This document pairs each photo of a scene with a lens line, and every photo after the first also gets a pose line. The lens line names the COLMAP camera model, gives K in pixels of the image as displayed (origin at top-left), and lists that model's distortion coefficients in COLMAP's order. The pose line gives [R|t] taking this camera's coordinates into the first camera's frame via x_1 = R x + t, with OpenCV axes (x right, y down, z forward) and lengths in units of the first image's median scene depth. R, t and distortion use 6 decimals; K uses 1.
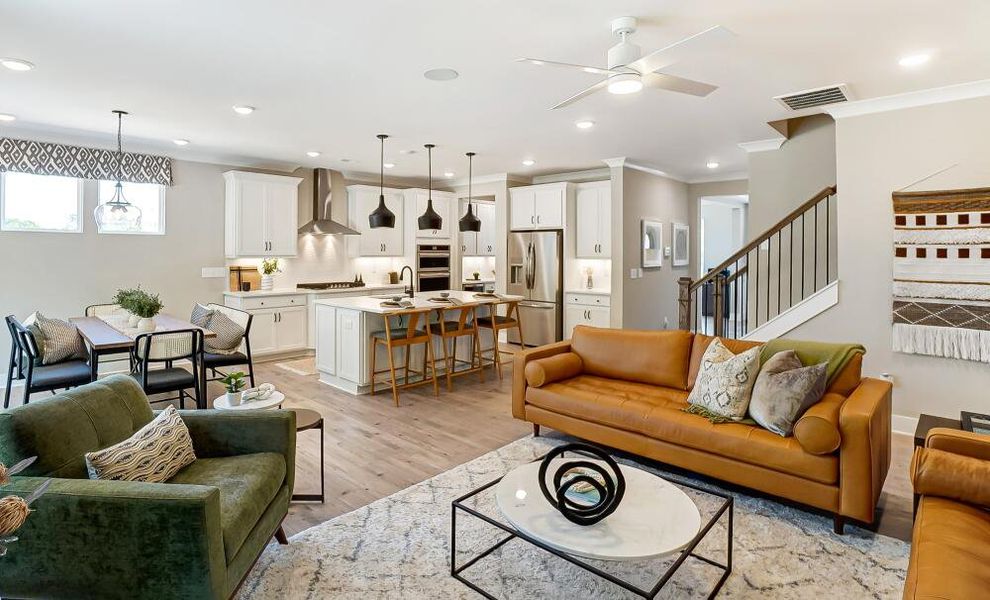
lens RADIAL K [[499.1, 0, 476.0], [0, 499.1, 262.1], [0, 0, 1]] dist [-0.050048, 0.000336]
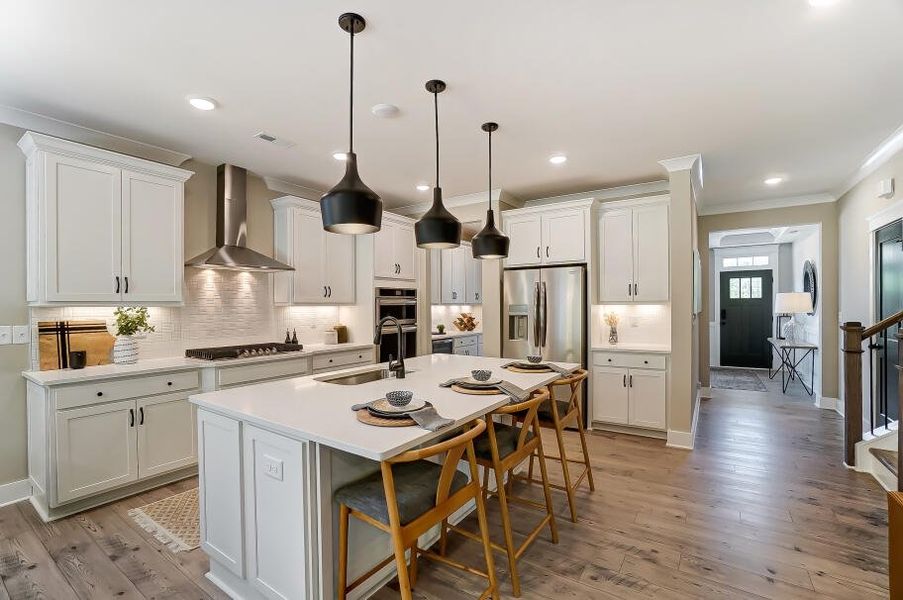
lens RADIAL K [[402.5, 0, 453.2], [0, 402.5, 309.7], [0, 0, 1]] dist [-0.042288, 0.000226]
pose [[0.987094, -0.012426, 0.159661, -0.115123], [0.014233, 0.999847, -0.010179, 0.004793], [-0.159510, 0.012320, 0.987119, 0.469125]]
